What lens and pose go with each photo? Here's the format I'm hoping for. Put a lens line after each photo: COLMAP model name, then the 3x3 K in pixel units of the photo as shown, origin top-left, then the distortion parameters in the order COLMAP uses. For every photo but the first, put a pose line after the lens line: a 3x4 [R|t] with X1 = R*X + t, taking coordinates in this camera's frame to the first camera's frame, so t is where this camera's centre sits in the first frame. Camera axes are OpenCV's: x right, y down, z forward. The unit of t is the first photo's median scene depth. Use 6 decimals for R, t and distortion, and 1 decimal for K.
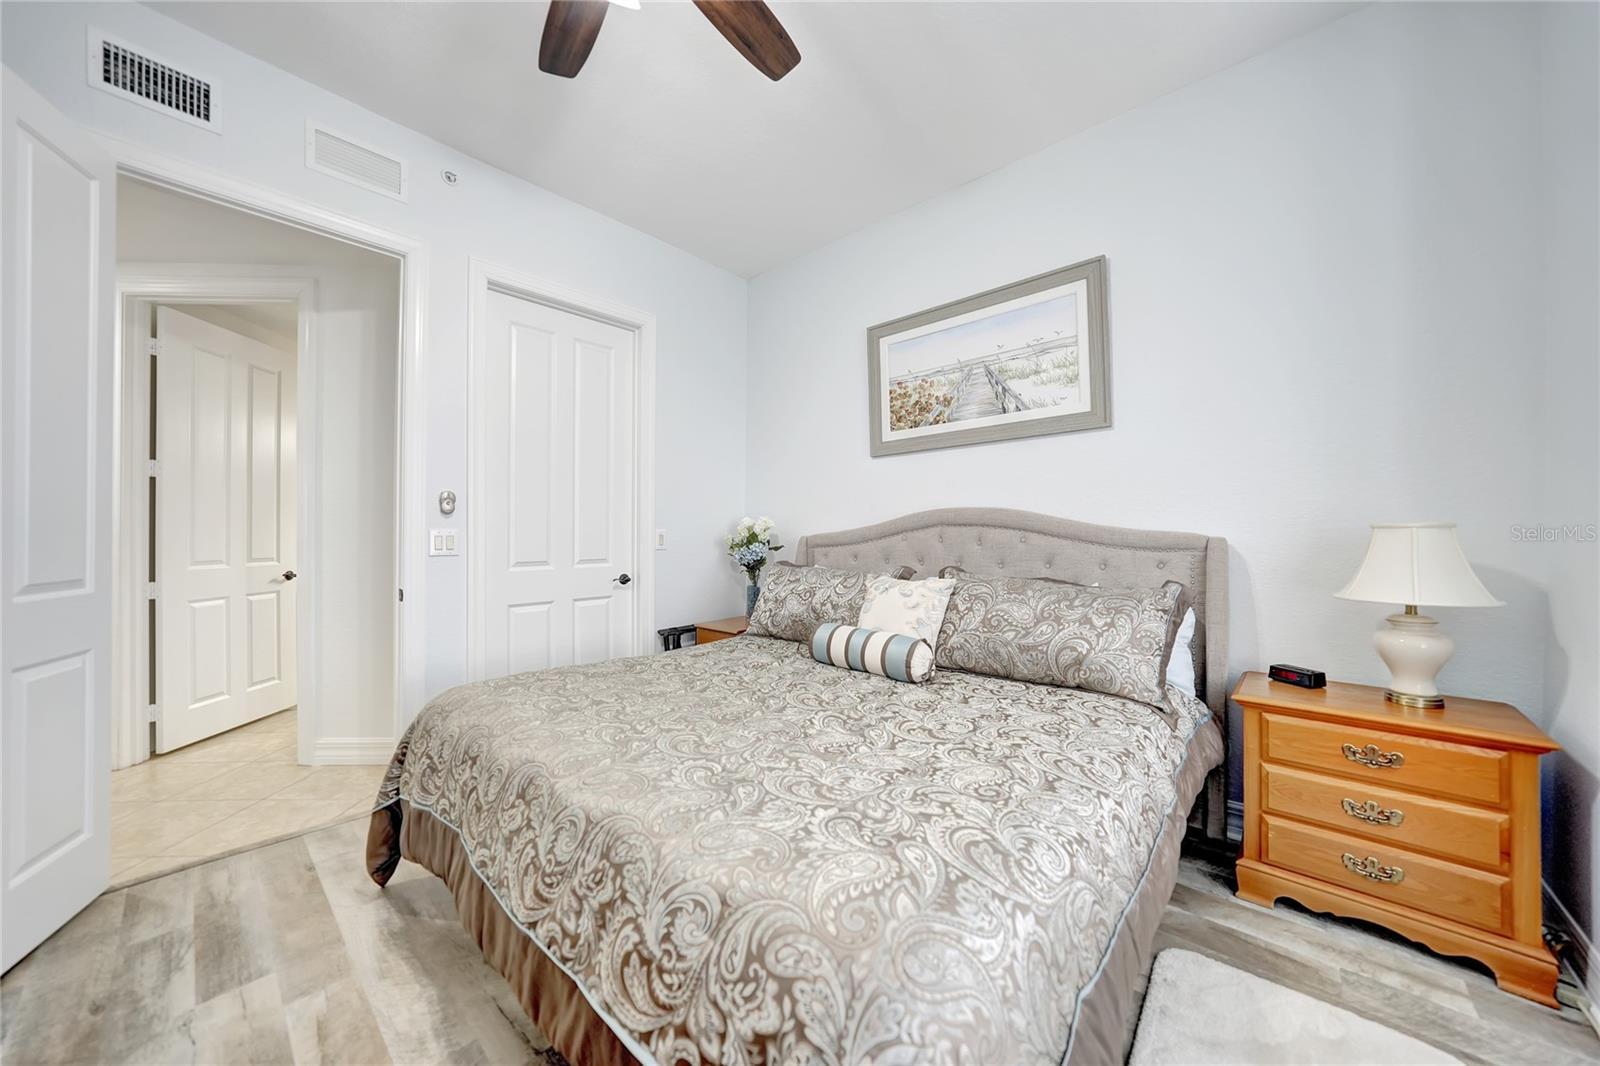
lens RADIAL K [[571.5, 0, 800.0], [0, 571.5, 533.0], [0, 0, 1]] dist [0.000242, 0.006418]
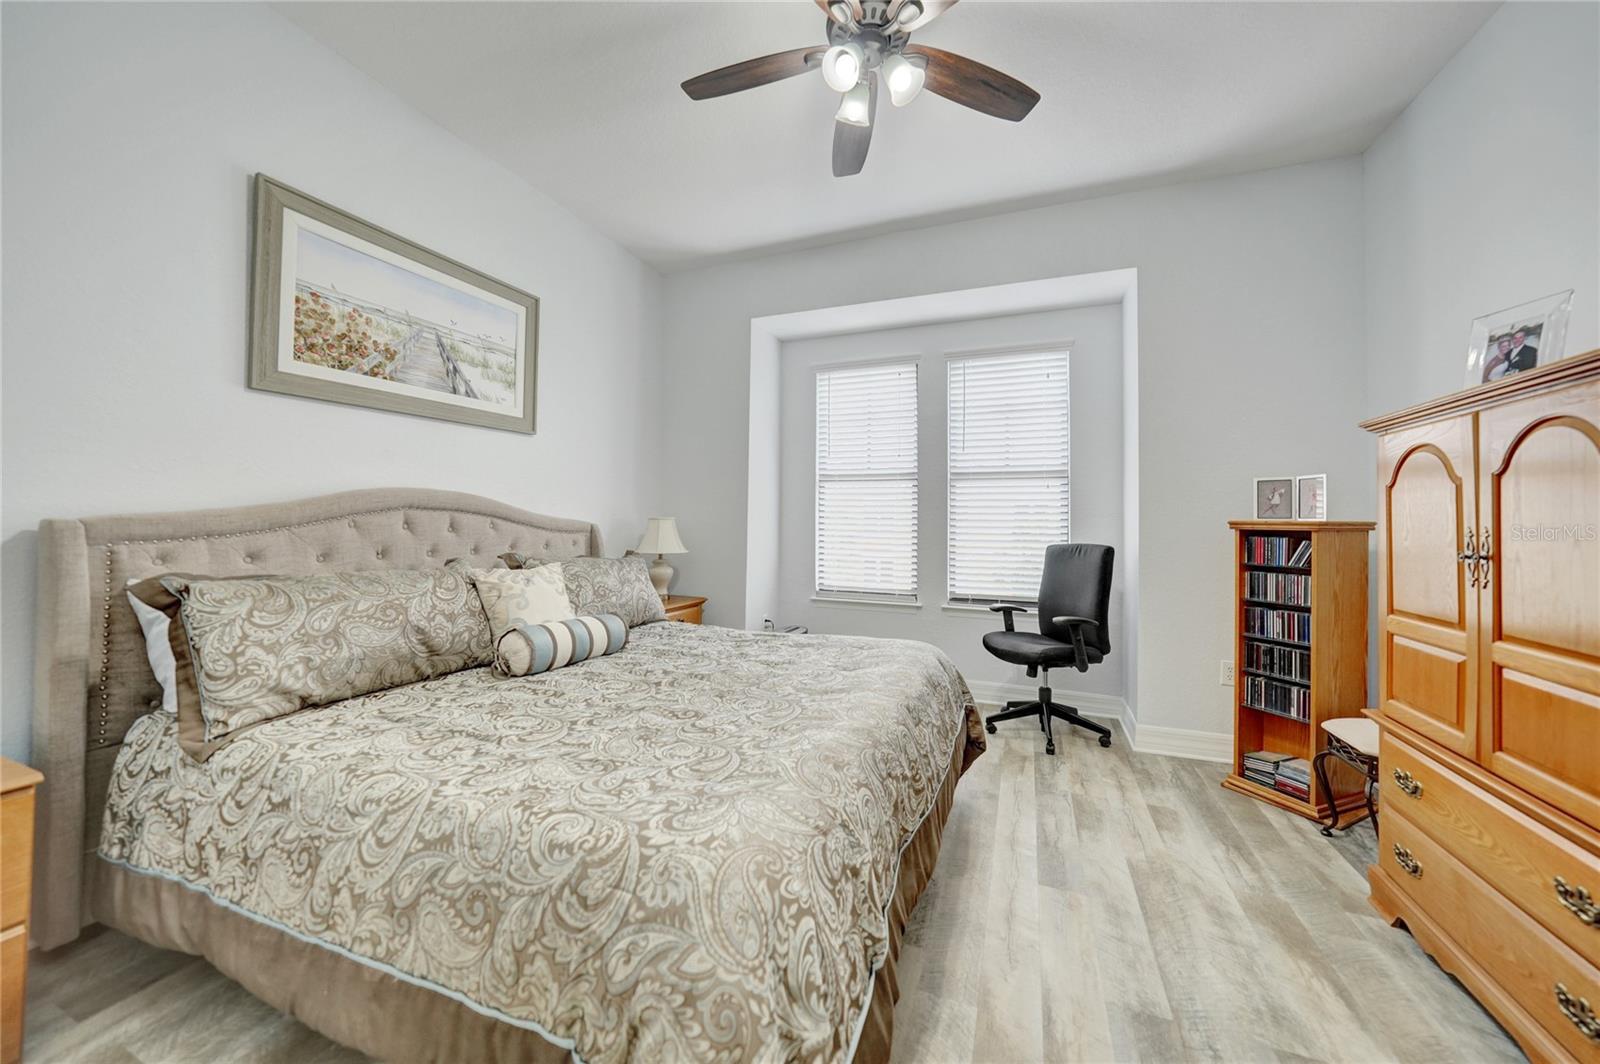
lens RADIAL K [[557.7, 0, 798.3], [0, 557.7, 523.9], [0, 0, 1]] dist [-0.021646, 0.005950]
pose [[-0.319558, -0.001035, 0.947566, -0.697689], [-0.012092, 0.999922, -0.002986, 0.004549], [-0.947490, -0.012412, -0.319546, 0.739448]]
